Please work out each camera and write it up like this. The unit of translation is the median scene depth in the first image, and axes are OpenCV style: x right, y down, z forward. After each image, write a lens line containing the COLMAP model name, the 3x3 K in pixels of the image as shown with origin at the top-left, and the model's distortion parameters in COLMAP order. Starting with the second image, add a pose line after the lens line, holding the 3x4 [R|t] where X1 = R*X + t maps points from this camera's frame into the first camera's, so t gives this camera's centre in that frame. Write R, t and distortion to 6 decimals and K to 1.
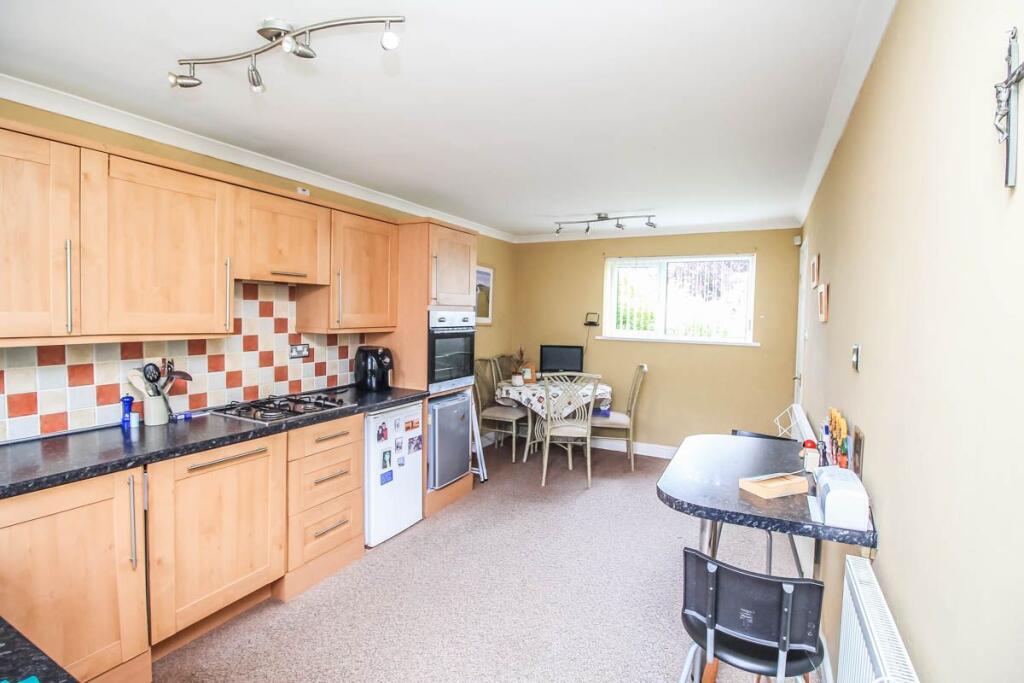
lens RADIAL K [[483.1, 0, 517.0], [0, 483.1, 336.7], [0, 0, 1]] dist [-0.017468, -0.000650]
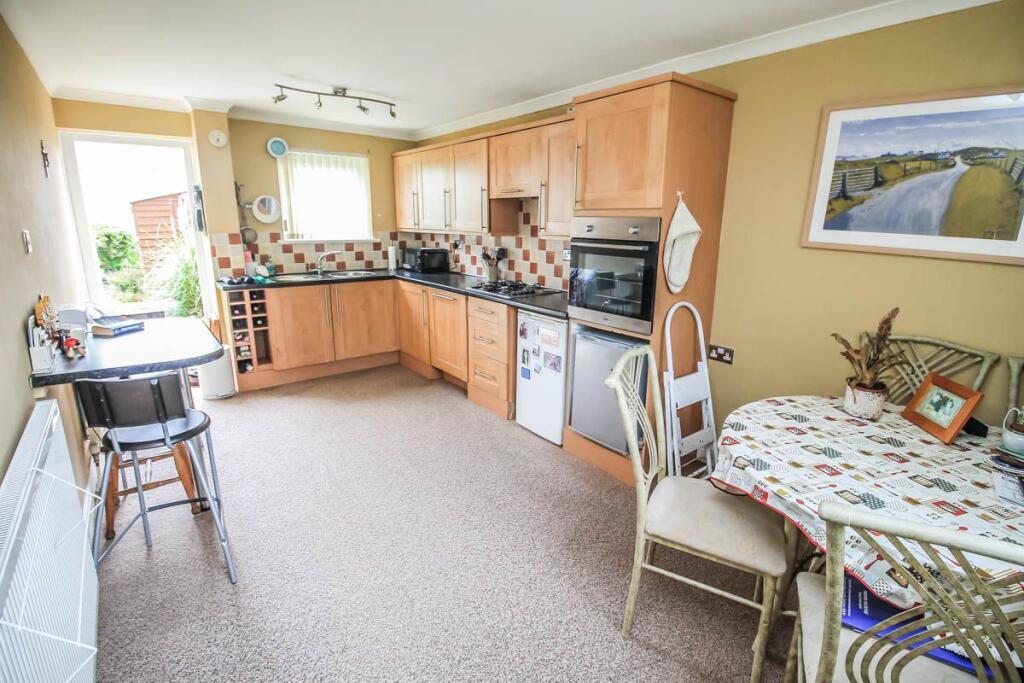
lens RADIAL K [[483.1, 0, 517.0], [0, 483.1, 336.7], [0, 0, 1]] dist [-0.017468, -0.000650]
pose [[-0.428109, 0.192809, -0.882920, 0.704181], [-0.047269, 0.970862, 0.234933, -0.048519], [0.902490, 0.142311, -0.406521, 1.431441]]
